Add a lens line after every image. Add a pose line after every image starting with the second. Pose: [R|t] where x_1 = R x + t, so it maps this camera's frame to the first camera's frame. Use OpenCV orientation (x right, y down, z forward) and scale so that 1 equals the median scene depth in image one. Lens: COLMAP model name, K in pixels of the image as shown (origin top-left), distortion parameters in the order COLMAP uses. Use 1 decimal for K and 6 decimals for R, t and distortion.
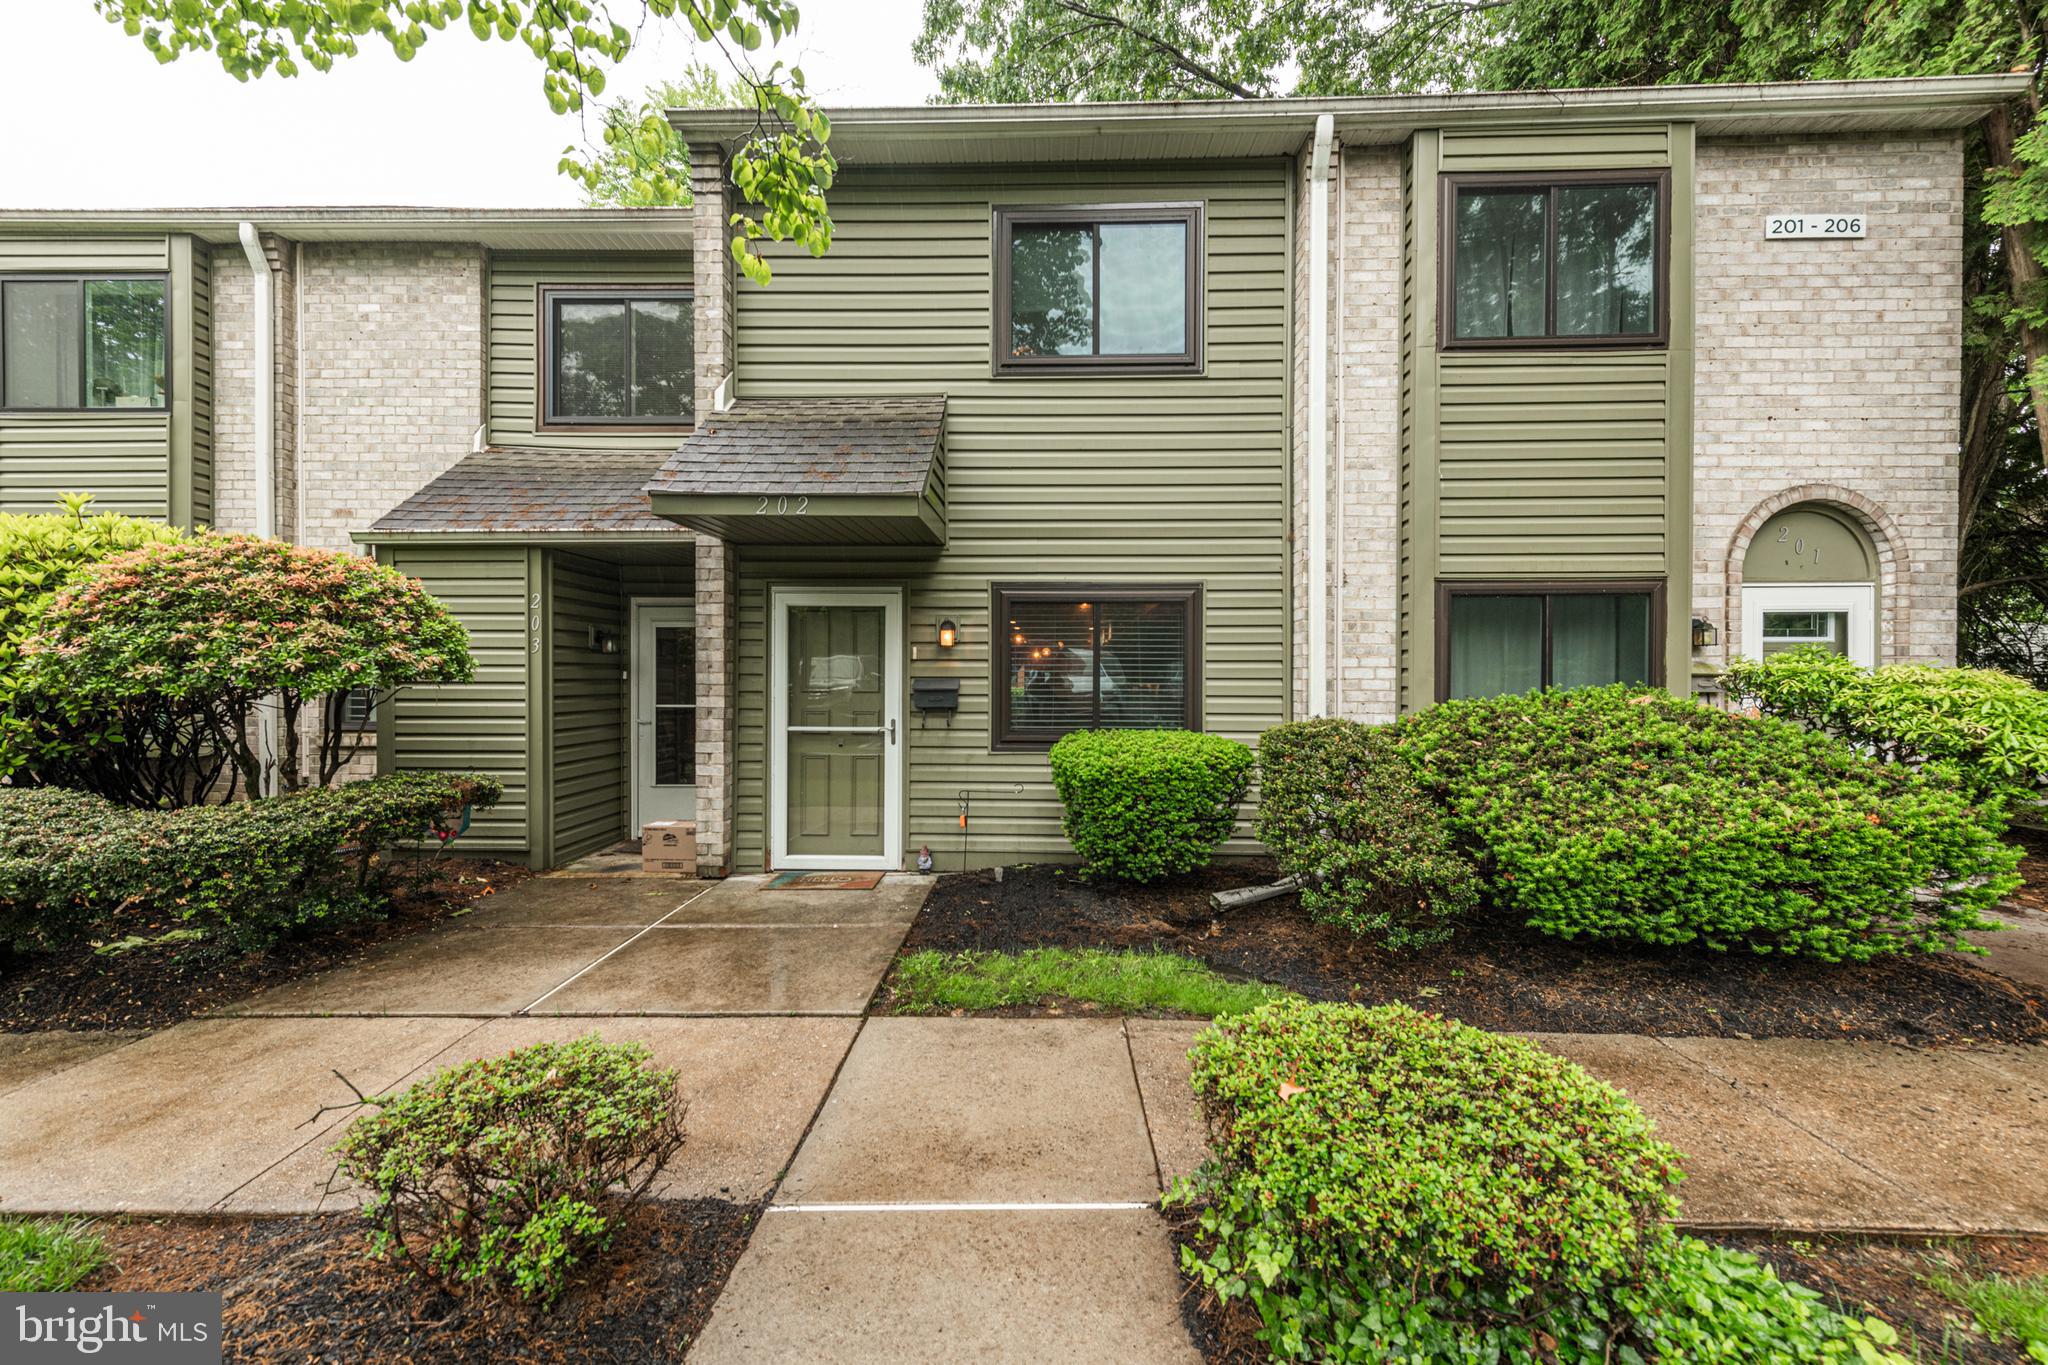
lens RADIAL K [[799.3, 0, 1021.6], [0, 799.3, 680.6], [0, 0, 1]] dist [0.008717, -0.002803]
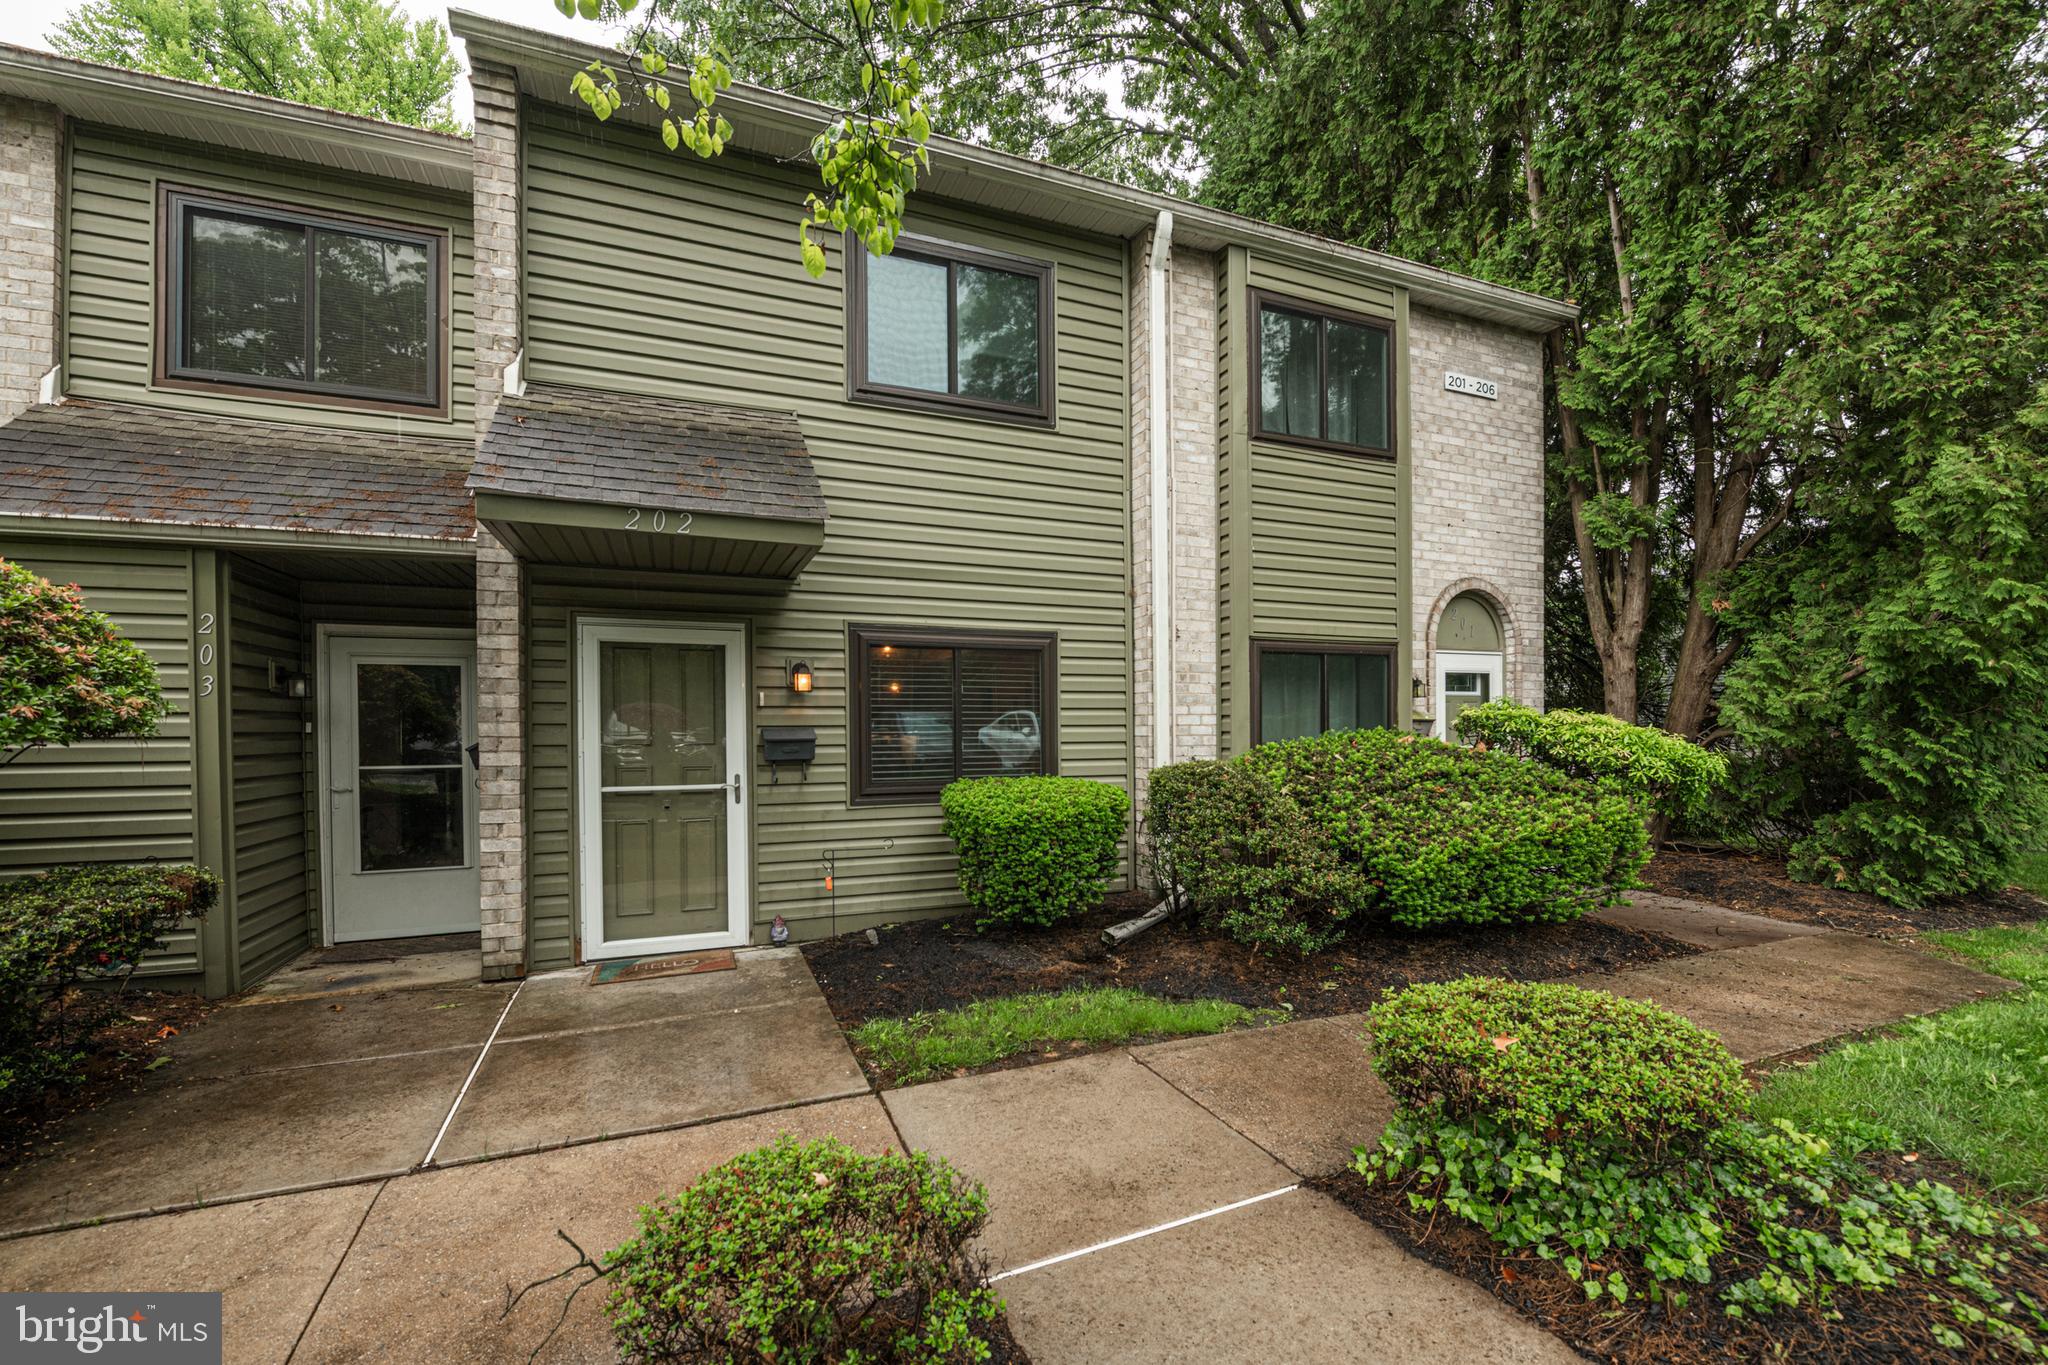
lens RADIAL K [[838.9, 0, 1026.8], [0, 838.9, 738.3], [0, 0, 1]] dist [-0.021648, -0.000012]
pose [[0.913348, -0.012203, 0.406997, -0.257602], [0.010310, 0.999923, 0.006845, 0.005983], [-0.407050, -0.002055, 0.913404, 0.035581]]
